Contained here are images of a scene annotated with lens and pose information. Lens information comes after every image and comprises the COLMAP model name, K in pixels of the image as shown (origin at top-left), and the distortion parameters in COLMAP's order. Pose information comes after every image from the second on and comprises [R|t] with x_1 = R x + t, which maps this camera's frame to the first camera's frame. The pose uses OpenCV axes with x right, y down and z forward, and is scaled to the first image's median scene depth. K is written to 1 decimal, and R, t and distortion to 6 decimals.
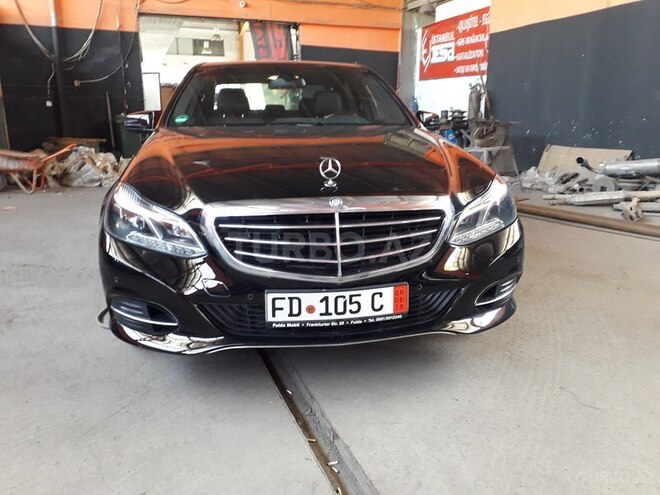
lens RADIAL K [[538.4, 0, 339.5], [0, 538.4, 248.5], [0, 0, 1]] dist [0.001739, 0.015578]
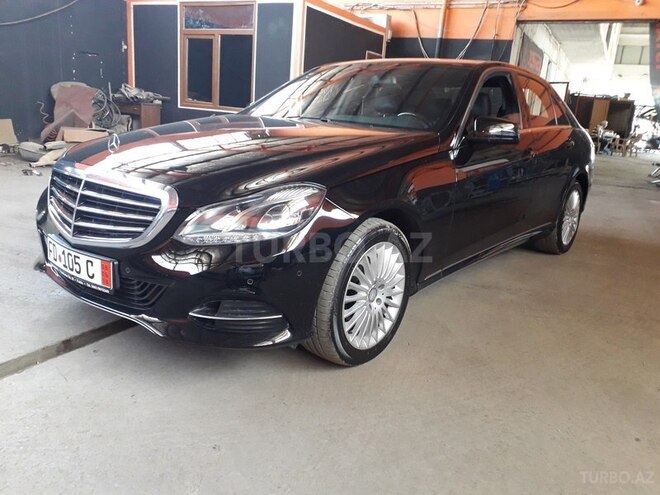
lens RADIAL K [[538.4, 0, 339.5], [0, 538.4, 248.5], [0, 0, 1]] dist [0.001739, 0.015578]
pose [[0.668740, 0.233139, -0.705998, 0.197538], [-0.248388, 0.965063, 0.083410, -0.026215], [0.700778, 0.119582, 0.703285, 0.102323]]
